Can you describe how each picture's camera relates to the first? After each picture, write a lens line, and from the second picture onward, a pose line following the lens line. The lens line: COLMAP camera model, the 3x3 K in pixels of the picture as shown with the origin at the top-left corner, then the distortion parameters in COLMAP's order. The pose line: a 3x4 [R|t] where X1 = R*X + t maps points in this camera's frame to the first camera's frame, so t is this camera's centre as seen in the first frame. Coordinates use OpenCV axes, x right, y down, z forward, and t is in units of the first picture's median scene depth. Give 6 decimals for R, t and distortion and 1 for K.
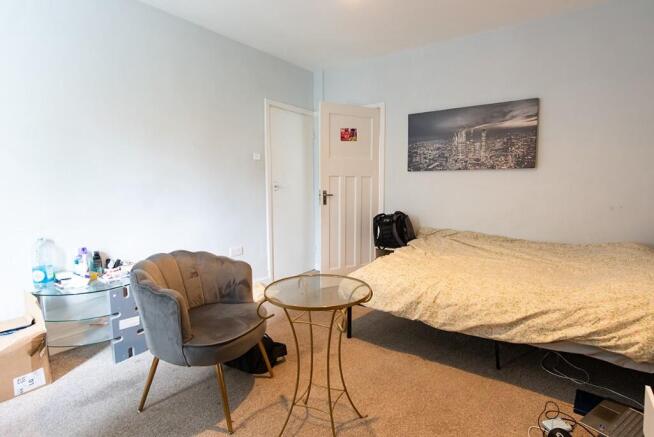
lens RADIAL K [[340.8, 0, 329.8], [0, 340.8, 219.0], [0, 0, 1]] dist [-0.053733, 0.030175]
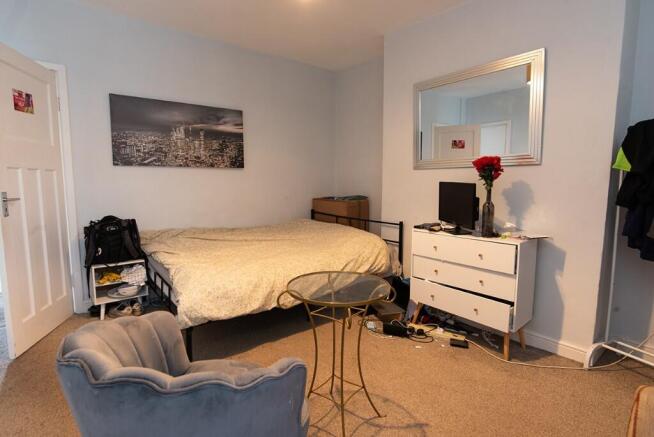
lens RADIAL K [[340.8, 0, 329.8], [0, 340.8, 219.0], [0, 0, 1]] dist [-0.053733, 0.030175]
pose [[0.247219, -0.105448, 0.963205, -0.472168], [0.090832, 0.992206, 0.085310, -0.039503], [-0.964693, 0.066399, 0.254871, 0.351843]]
